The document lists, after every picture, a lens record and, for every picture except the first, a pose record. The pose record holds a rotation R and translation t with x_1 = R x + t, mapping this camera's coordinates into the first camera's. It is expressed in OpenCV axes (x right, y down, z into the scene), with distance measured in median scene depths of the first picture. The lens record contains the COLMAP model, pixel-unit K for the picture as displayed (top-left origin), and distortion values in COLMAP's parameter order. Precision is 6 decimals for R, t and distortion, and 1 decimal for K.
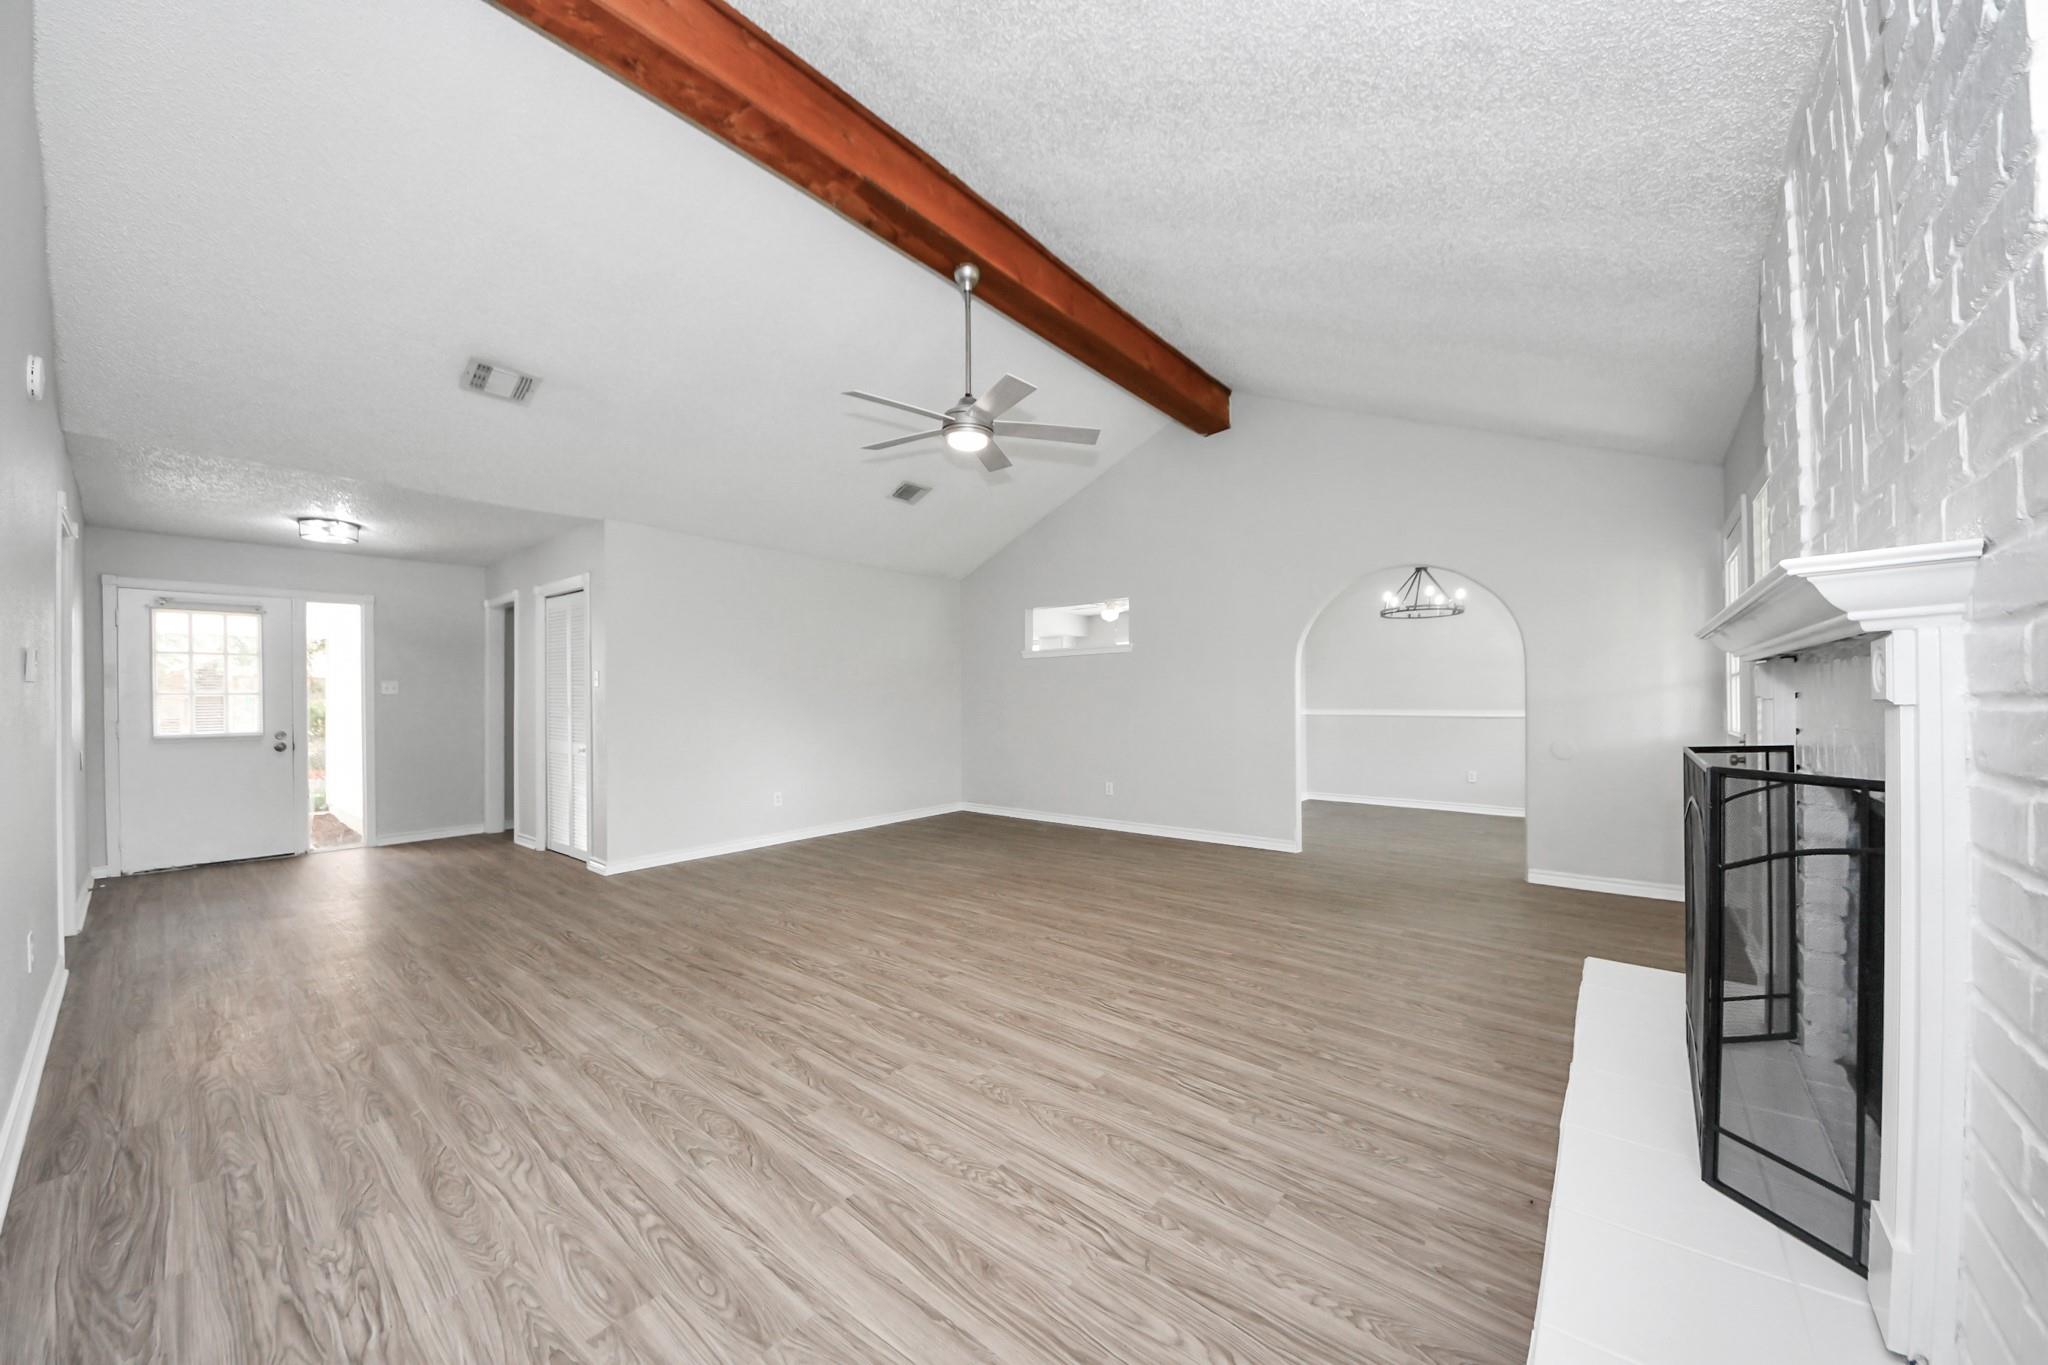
lens RADIAL K [[754.5, 0, 1065.5], [0, 754.5, 718.6], [0, 0, 1]] dist [0.011533, -0.015005]
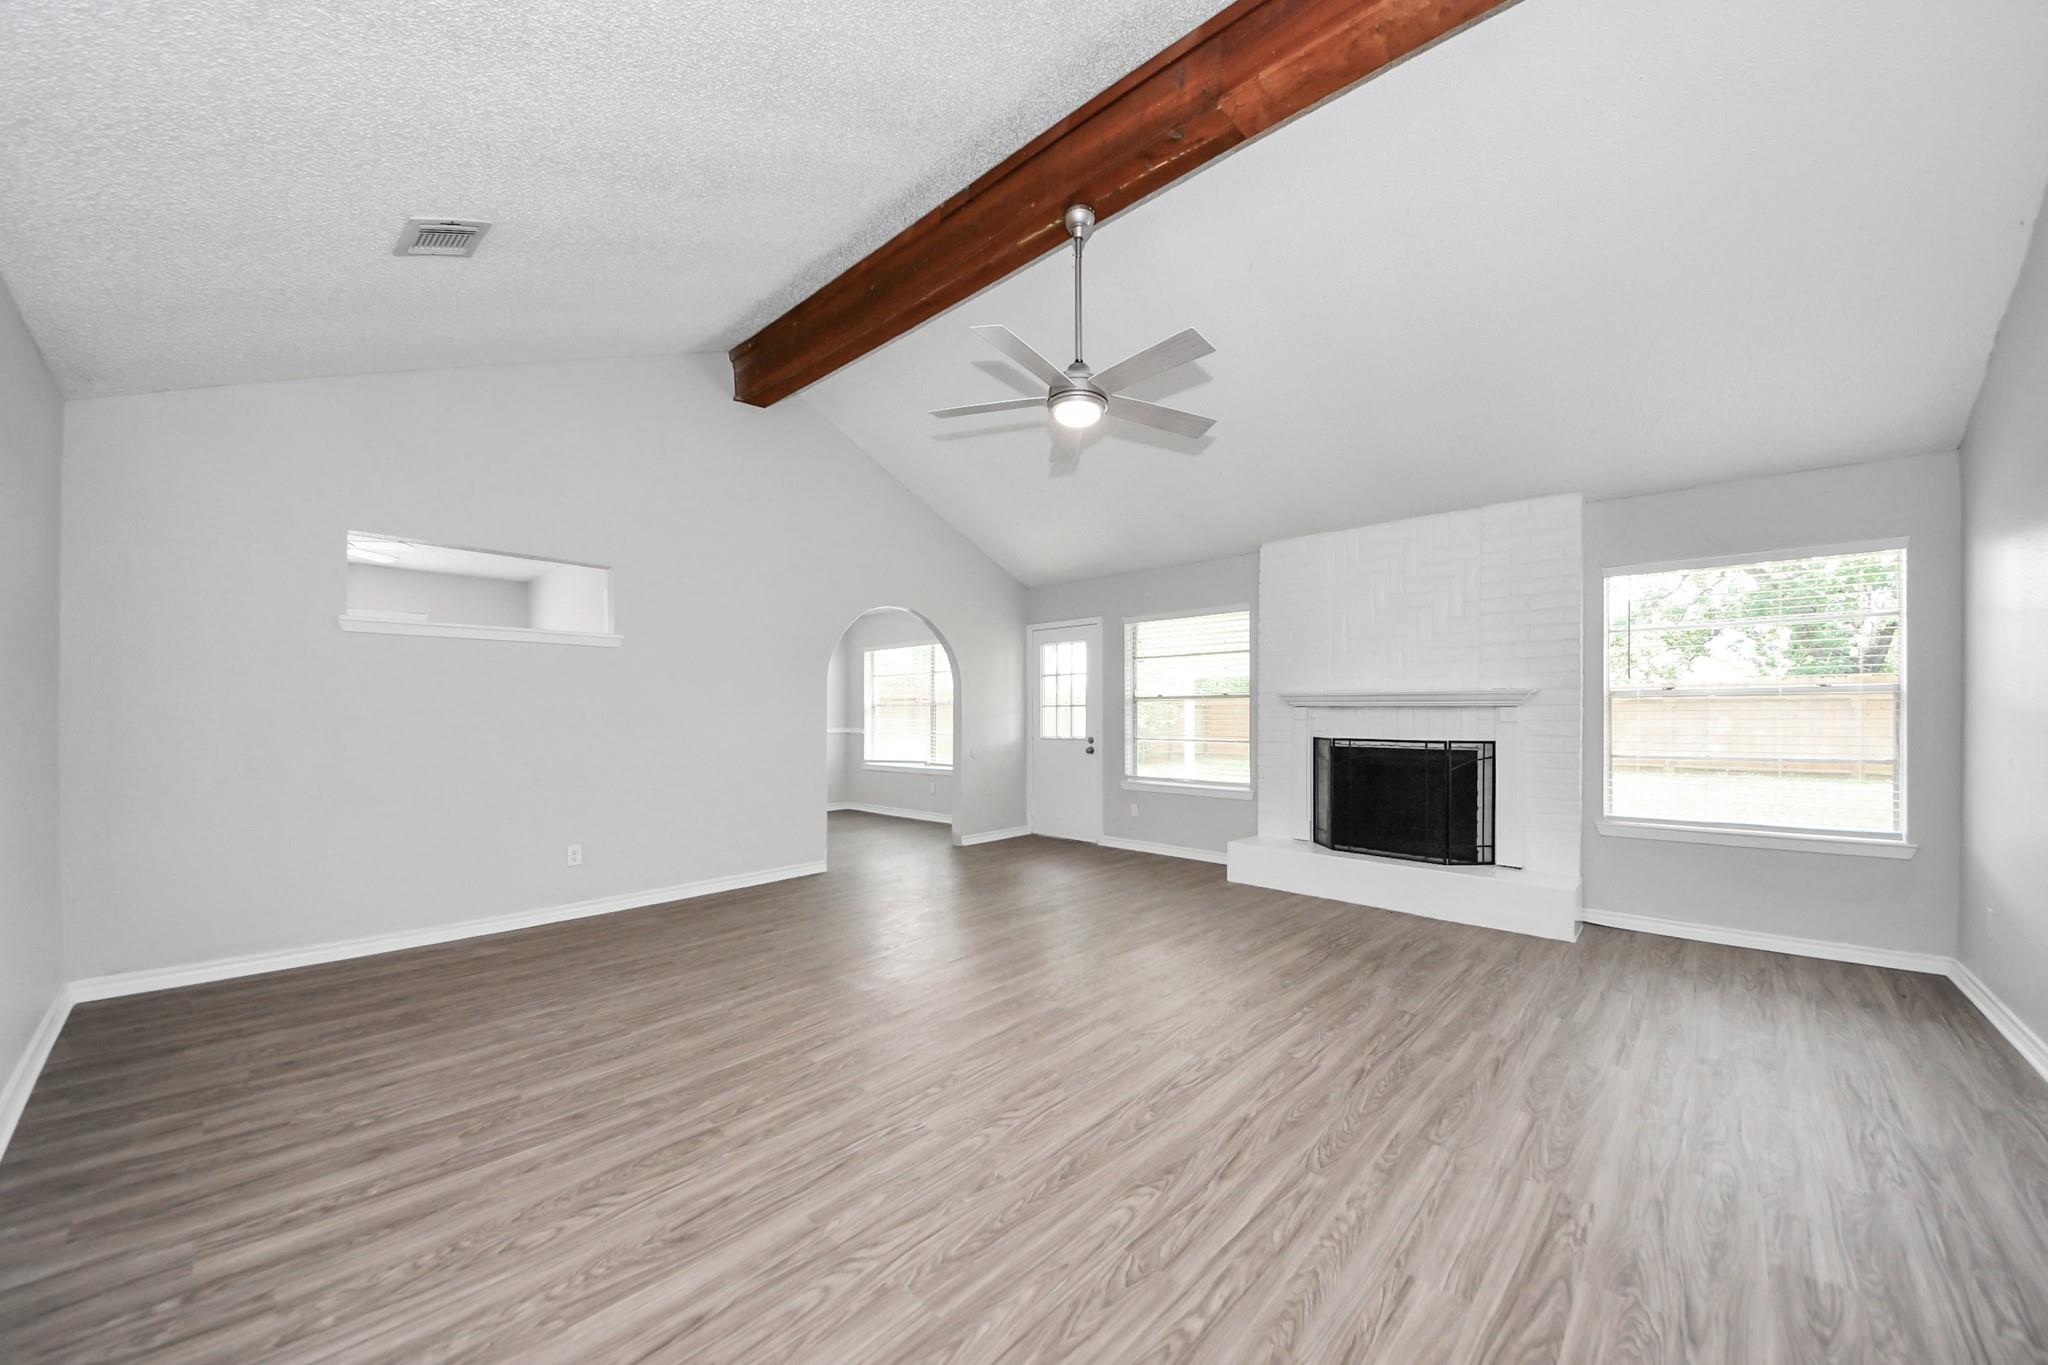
lens RADIAL K [[720.5, 0, 1025.6], [0, 720.5, 699.6], [0, 0, 1]] dist [0.008727, -0.010097]
pose [[0.091839, 0.018064, 0.995610, -1.298798], [0.028413, 0.999381, -0.020753, -0.049843], [-0.995368, 0.030194, 0.091269, 1.306280]]
